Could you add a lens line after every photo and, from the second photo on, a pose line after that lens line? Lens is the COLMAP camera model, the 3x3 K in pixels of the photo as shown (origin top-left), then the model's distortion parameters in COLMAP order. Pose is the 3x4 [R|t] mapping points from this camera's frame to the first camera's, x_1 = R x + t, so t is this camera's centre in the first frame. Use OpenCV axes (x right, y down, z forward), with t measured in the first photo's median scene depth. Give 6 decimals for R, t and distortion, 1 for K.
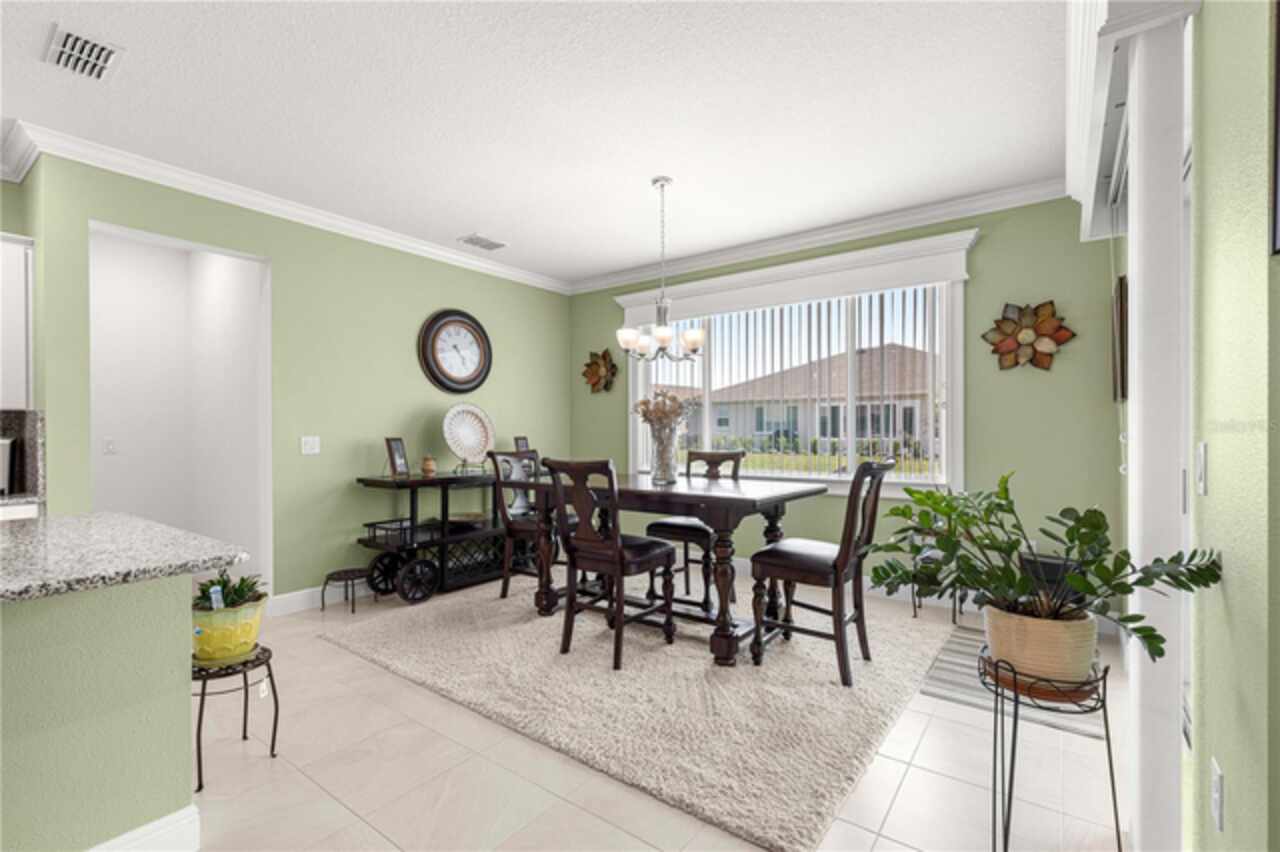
lens RADIAL K [[575.3, 0, 641.7], [0, 575.3, 434.4], [0, 0, 1]] dist [0.009642, -0.001041]
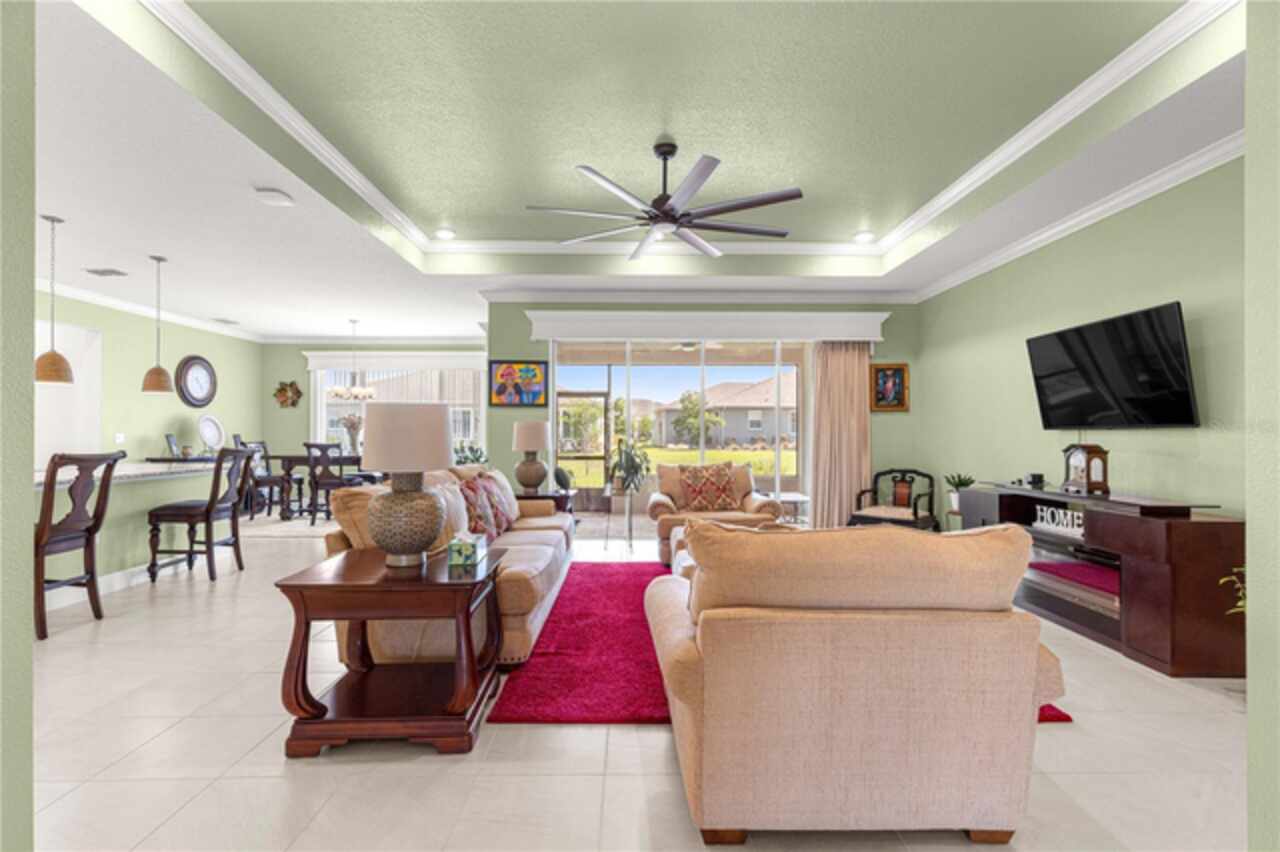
lens RADIAL K [[575.3, 0, 646.3], [0, 575.3, 431.4], [0, 0, 1]] dist [0.009642, -0.001041]
pose [[0.788812, 0.005630, 0.614608, -0.339161], [-0.001264, 0.999971, -0.007538, 0.007654], [-0.614633, 0.005169, 0.788796, -1.116793]]
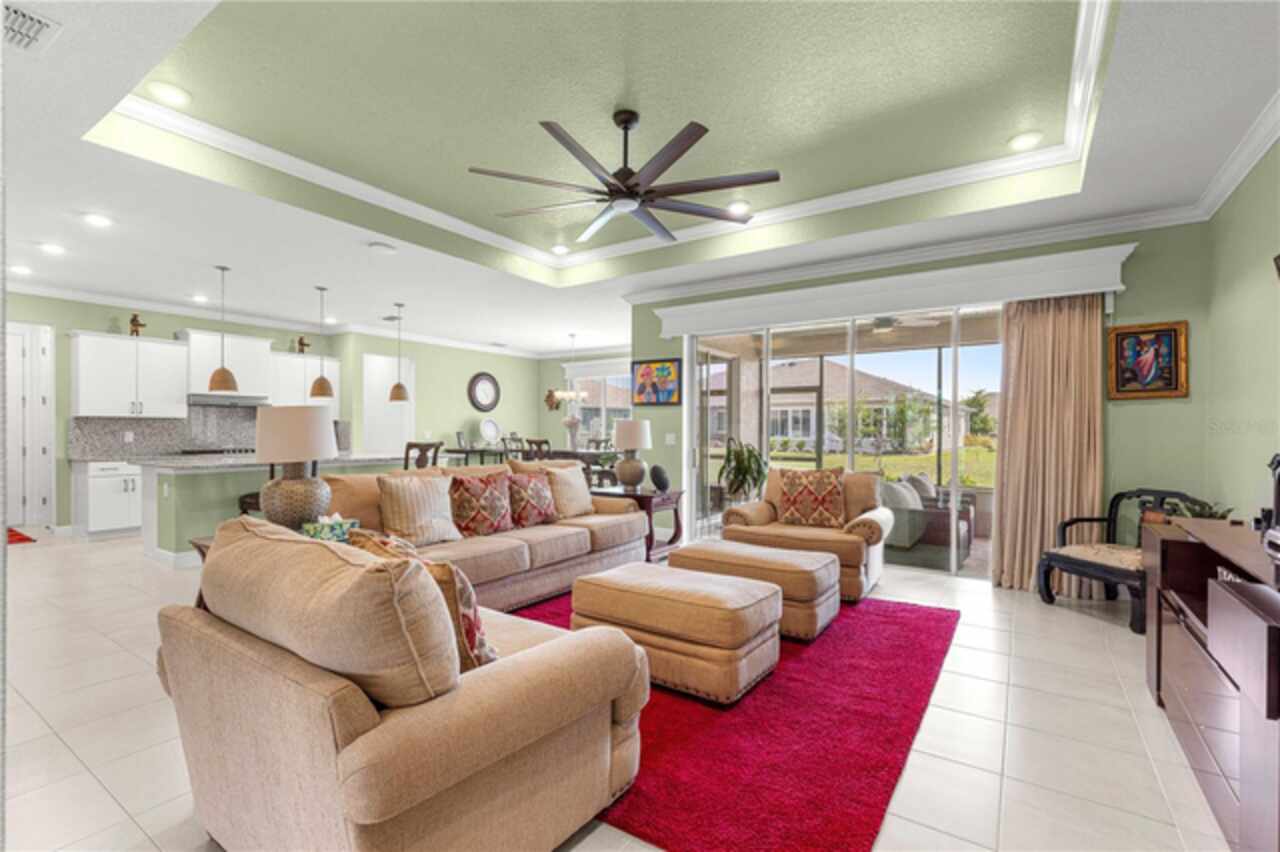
lens RADIAL K [[575.3, 0, 649.0], [0, 575.3, 434.7], [0, 0, 1]] dist [0.009642, -0.001041]
pose [[0.998519, 0.006300, 0.054031, 0.185201], [-0.006414, 0.999978, 0.001932, 0.006819], [-0.054018, -0.002276, 0.998537, -1.232985]]
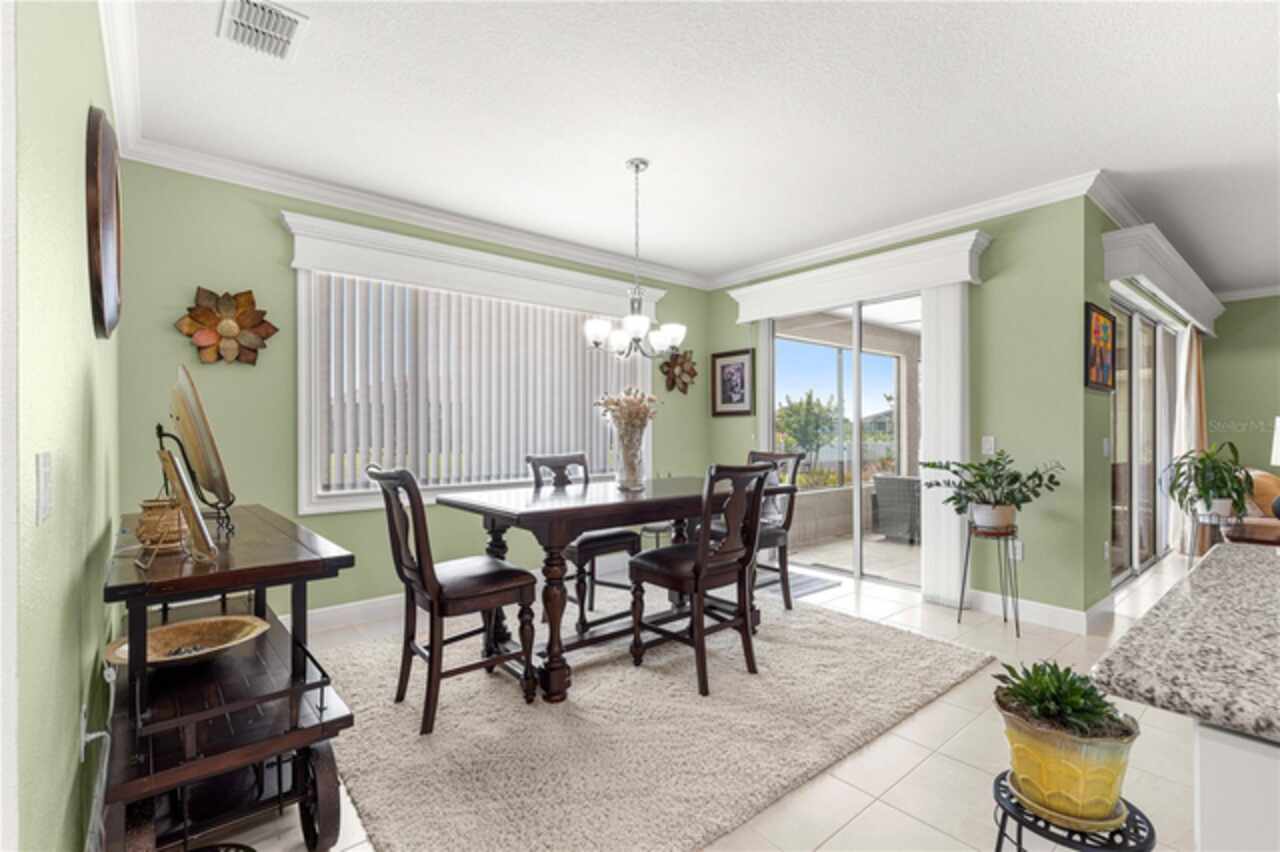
lens RADIAL K [[575.3, 0, 638.6], [0, 575.3, 431.6], [0, 0, 1]] dist [0.009642, -0.001041]
pose [[0.232292, -0.000982, 0.972646, -0.648894], [0.002641, 0.999996, 0.000379, -0.008138], [-0.972643, 0.002480, 0.232293, 0.585909]]
